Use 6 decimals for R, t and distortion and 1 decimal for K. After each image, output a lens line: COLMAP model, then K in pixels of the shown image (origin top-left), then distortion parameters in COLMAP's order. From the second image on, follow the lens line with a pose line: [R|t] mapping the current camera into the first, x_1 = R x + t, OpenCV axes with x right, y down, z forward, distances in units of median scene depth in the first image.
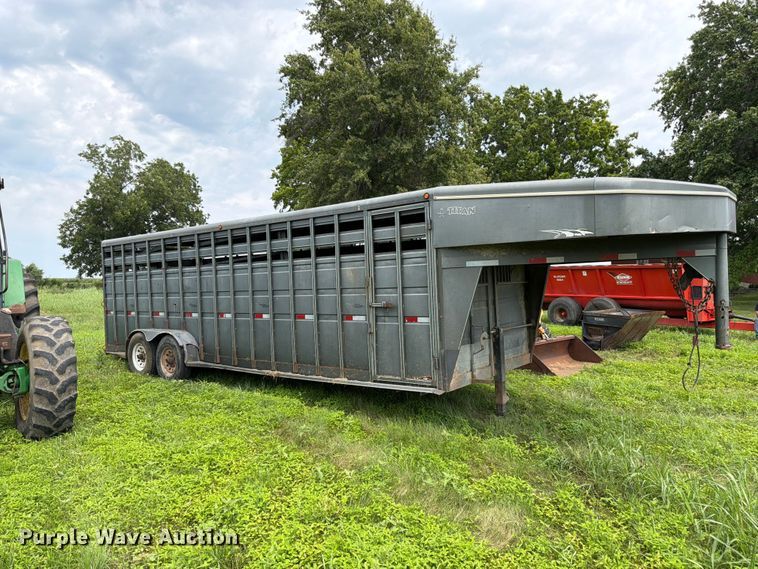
lens RADIAL K [[551.5, 0, 377.8], [0, 551.5, 277.9], [0, 0, 1]] dist [-0.003731, -0.000362]
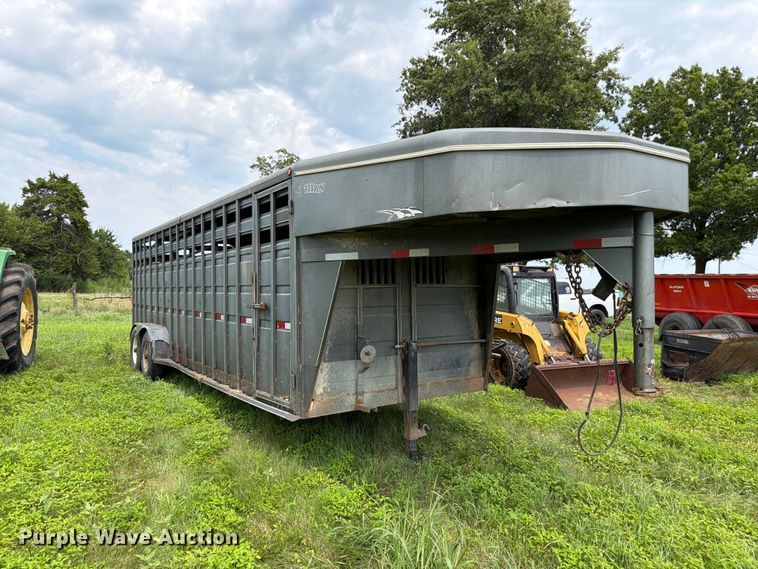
lens RADIAL K [[549.7, 0, 379.9], [0, 549.7, 274.0], [0, 0, 1]] dist [0.062918, -0.083295]
pose [[0.956297, 0.022718, -0.291512, 0.355645], [-0.028270, 0.999490, -0.014847, 0.006132], [0.291026, 0.022439, 0.956452, 0.206100]]
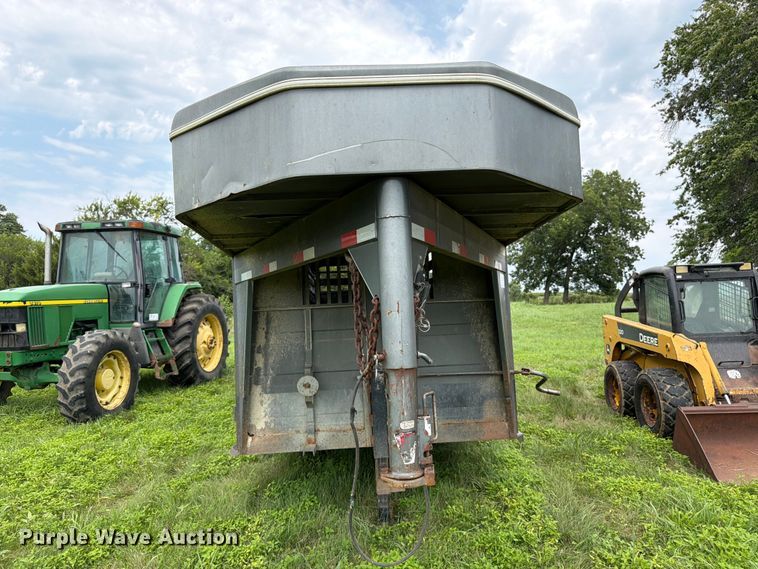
lens RADIAL K [[549.7, 0, 379.9], [0, 549.7, 274.0], [0, 0, 1]] dist [0.062918, -0.083295]
pose [[0.669523, -0.041386, -0.741637, 0.620319], [0.018425, 0.999065, -0.039118, 0.000890], [0.742563, 0.012526, 0.669660, 0.500187]]
